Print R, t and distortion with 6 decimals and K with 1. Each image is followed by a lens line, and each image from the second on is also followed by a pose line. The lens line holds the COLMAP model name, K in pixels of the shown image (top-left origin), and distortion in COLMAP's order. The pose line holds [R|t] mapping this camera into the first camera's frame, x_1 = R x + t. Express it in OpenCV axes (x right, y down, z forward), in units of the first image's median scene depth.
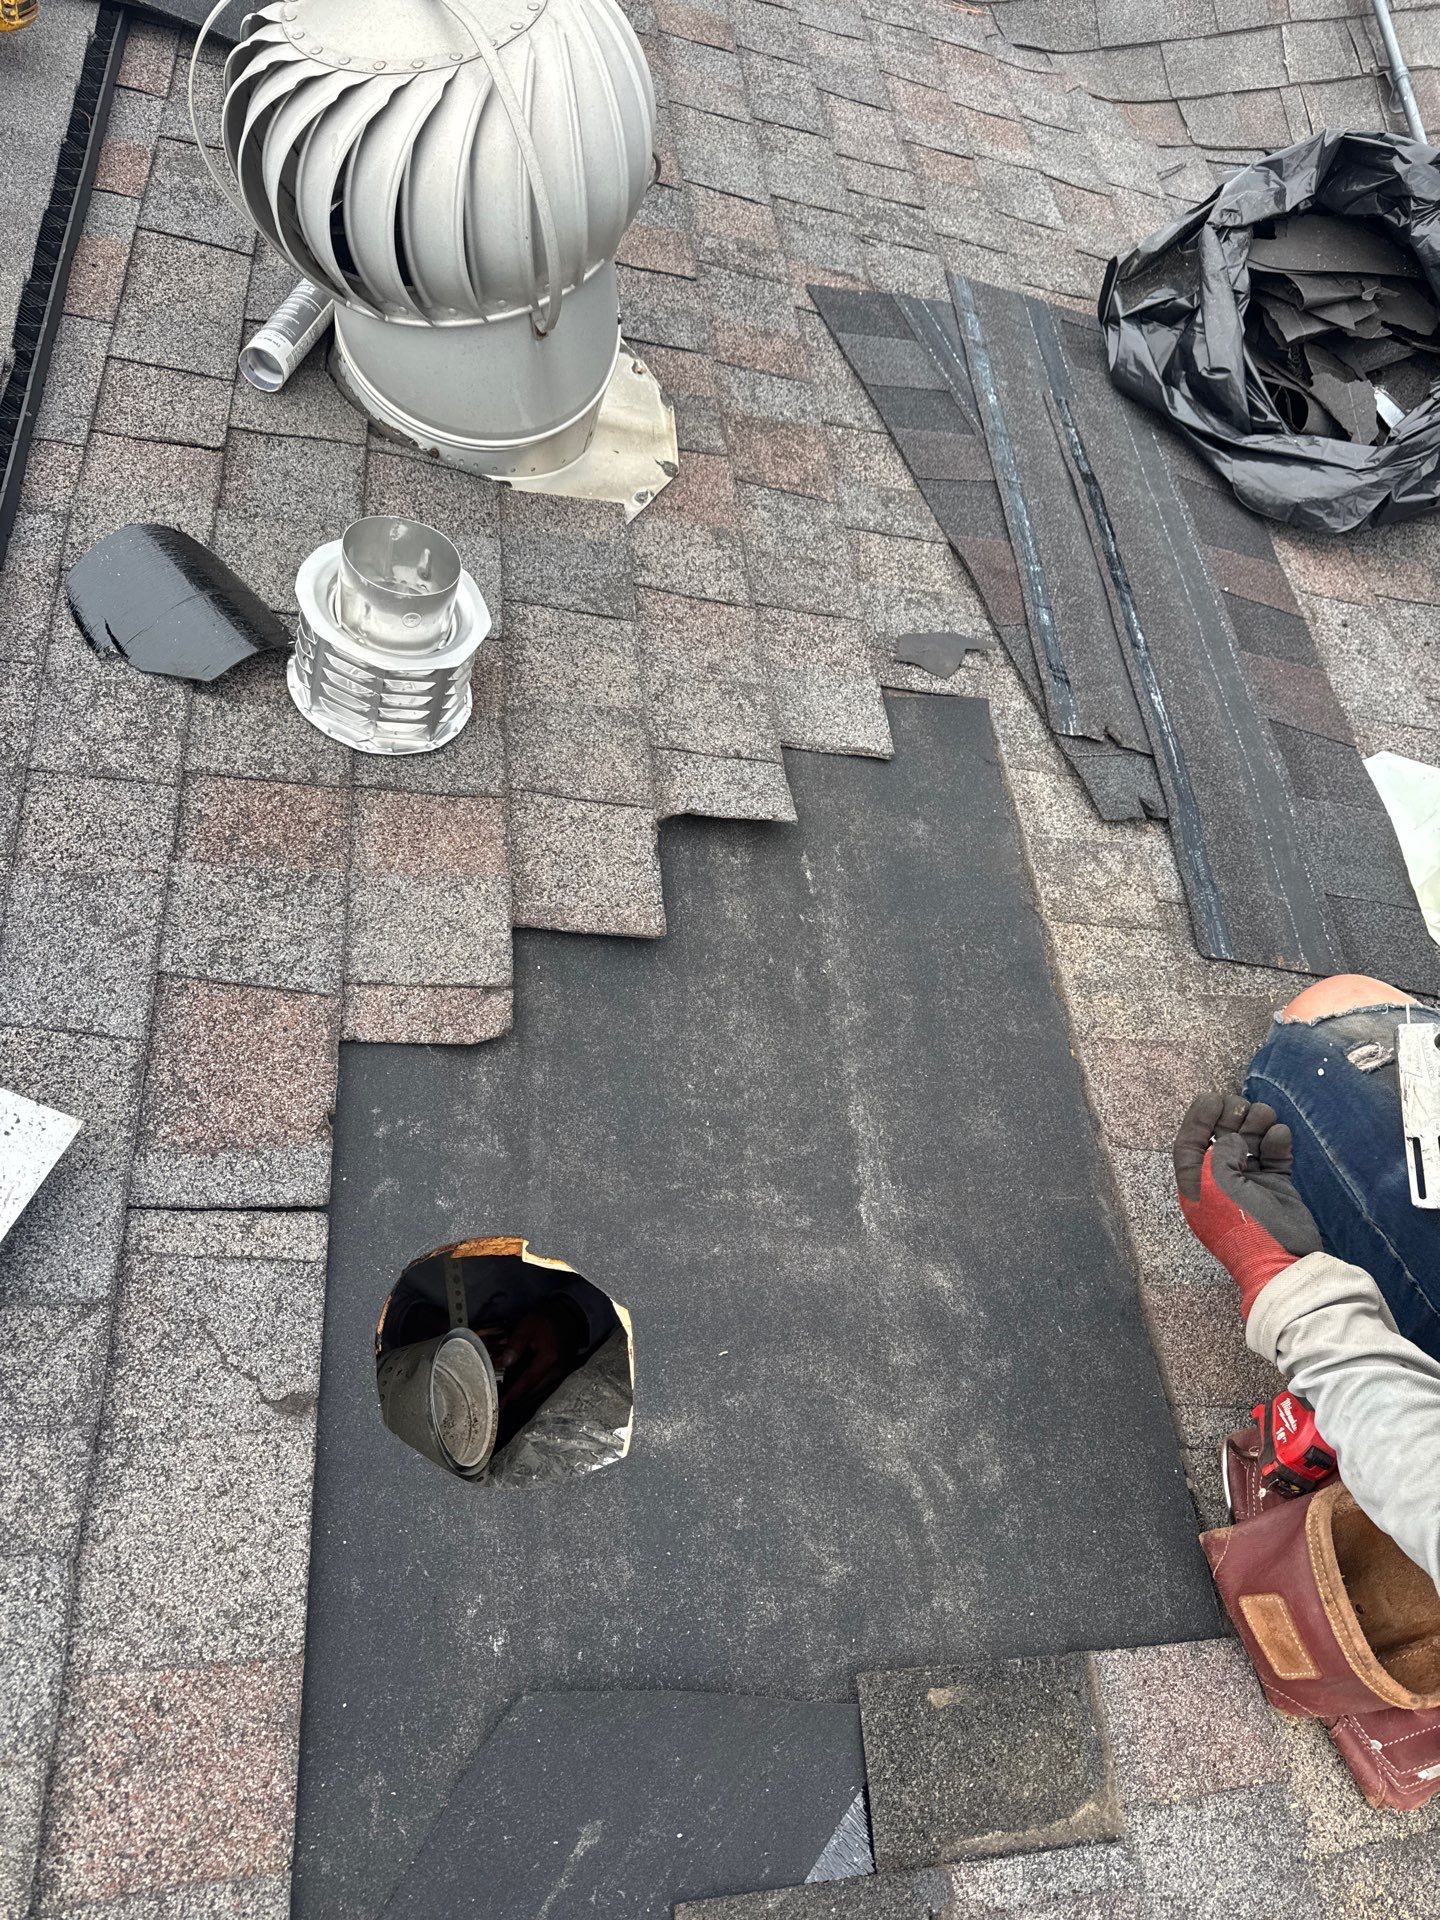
lens RADIAL K [[1388.9, 0, 712.3], [0, 1388.9, 951.8], [0, 0, 1]] dist [0.023109, -0.027702]
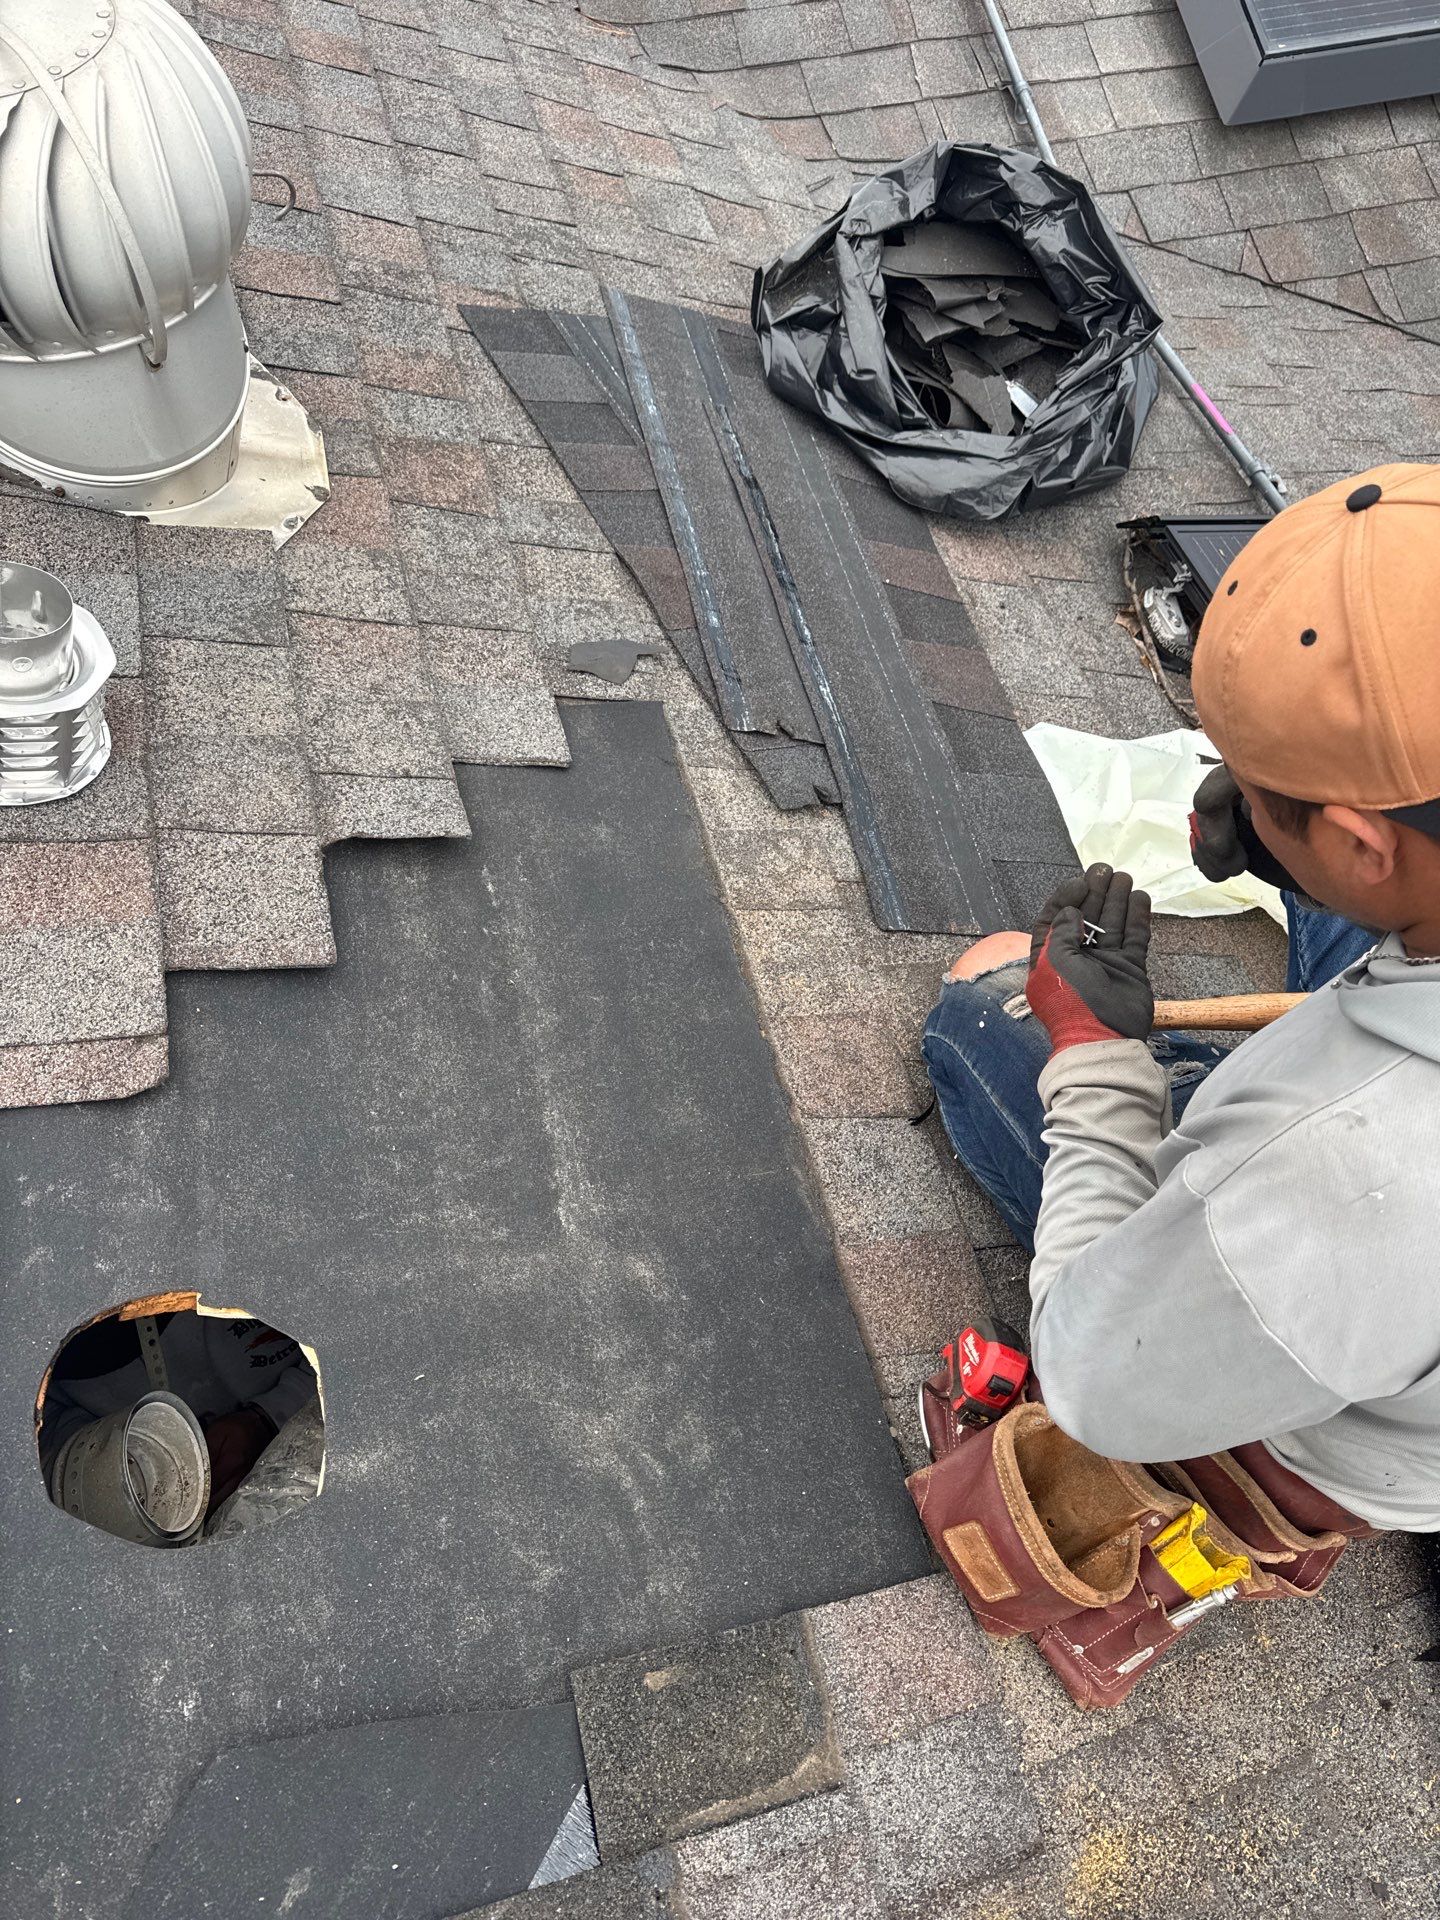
lens RADIAL K [[1383.2, 0, 721.3], [0, 1383.2, 951.2], [0, 0, 1]] dist [0.035069, -0.043574]
pose [[0.983482, -0.104991, 0.147442, 0.092153], [0.106610, 0.994296, -0.003097, 0.012111], [-0.146276, 0.018764, 0.989066, -0.015133]]
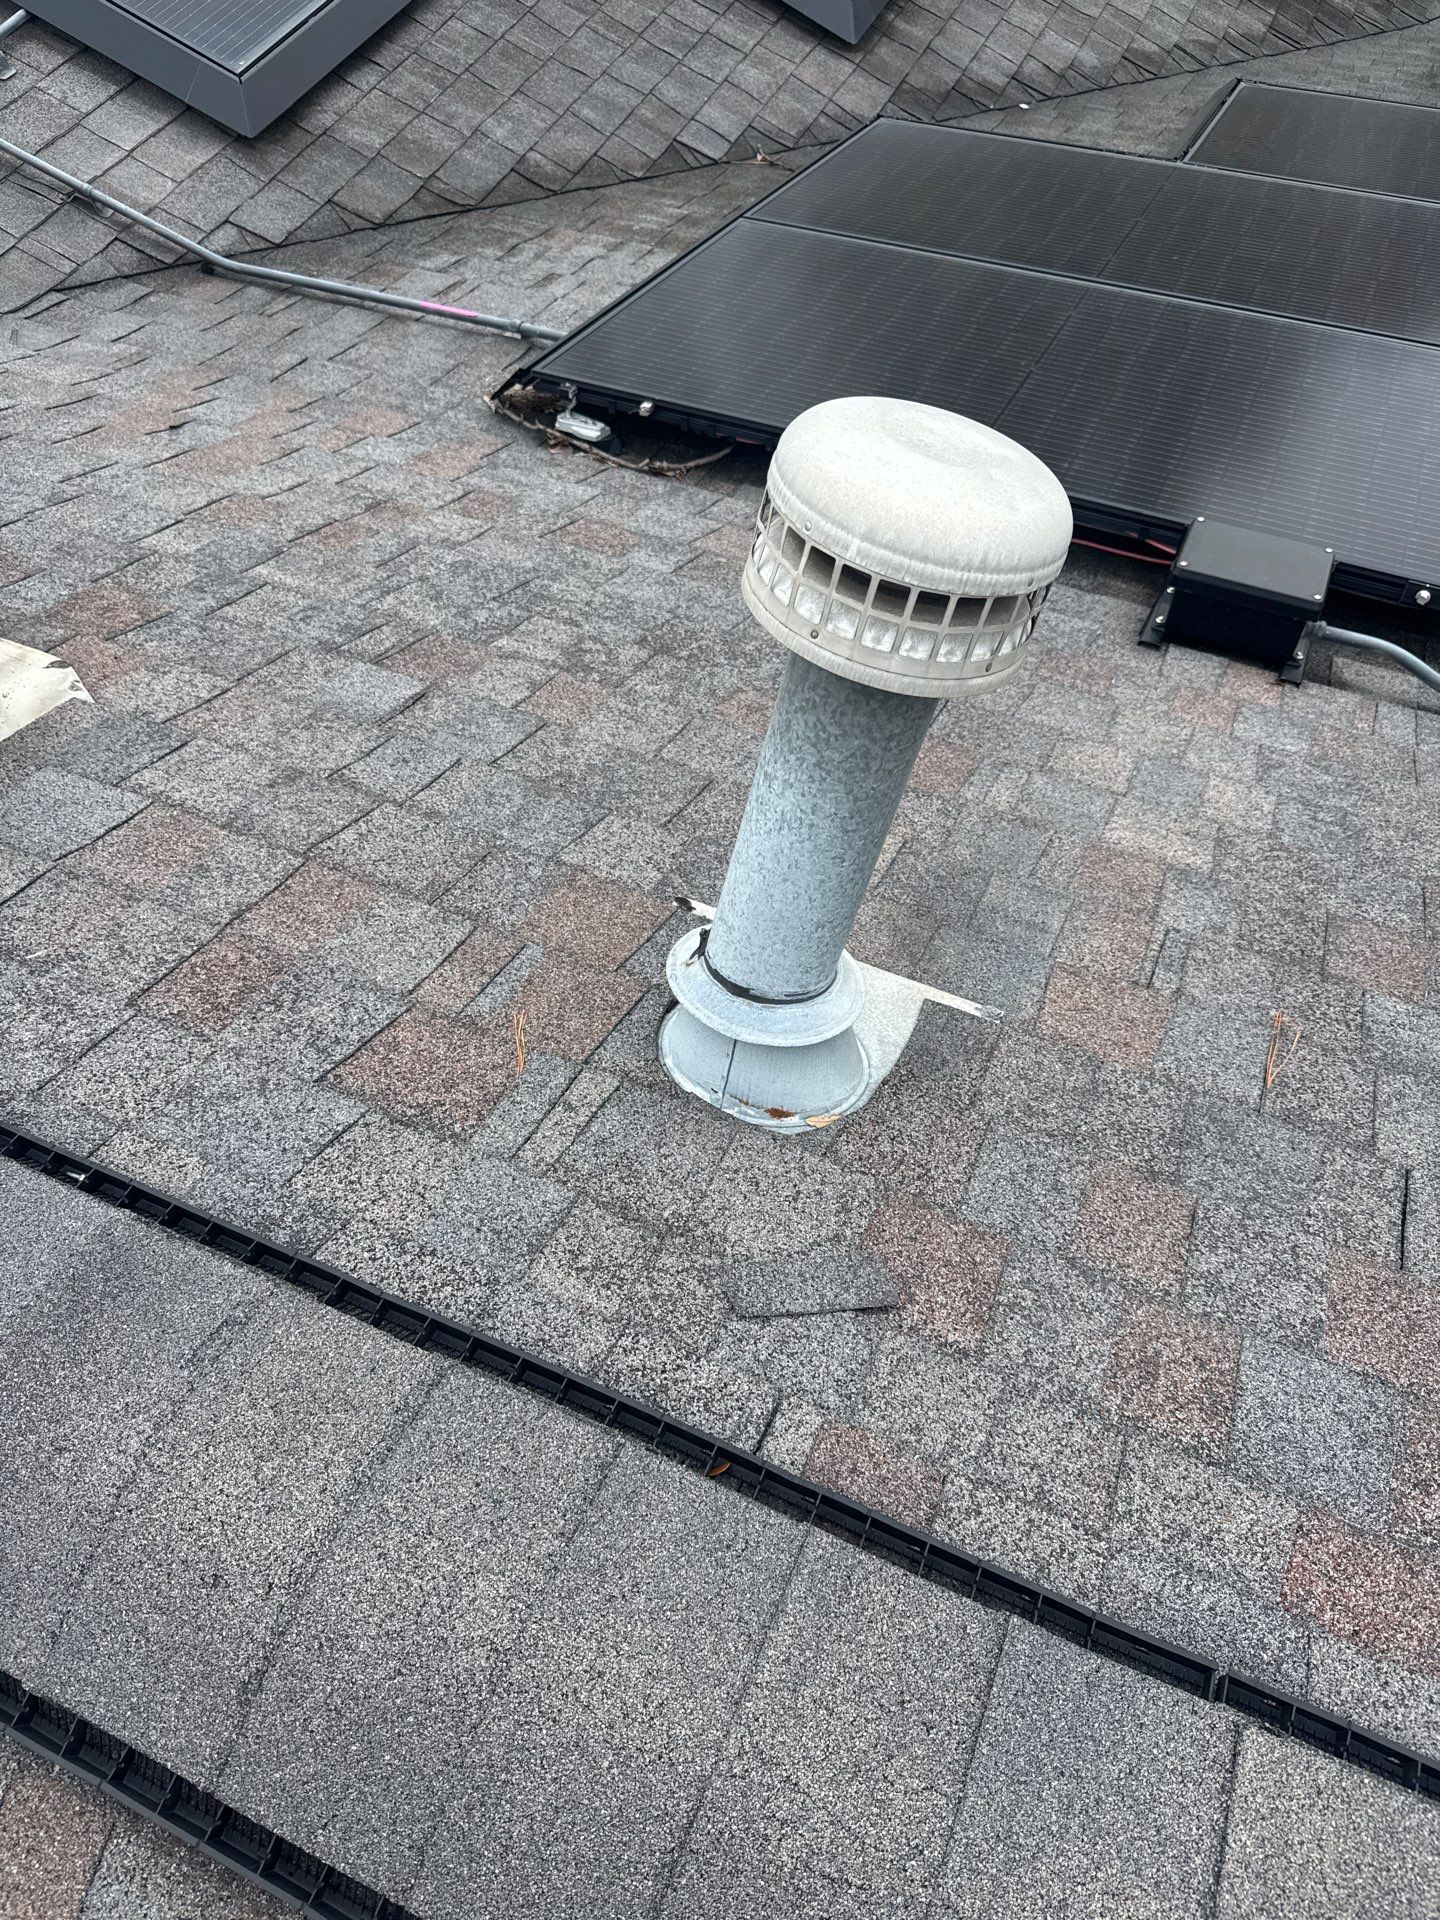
lens RADIAL K [[1369.3, 0, 721.0], [0, 1369.3, 961.3], [0, 0, 1]] dist [0.055399, -0.066404]
pose [[0.504997, -0.699114, 0.506180, -0.629449], [0.739717, 0.652741, 0.163549, 0.011405], [-0.444744, 0.291838, 0.846778, -0.097266]]
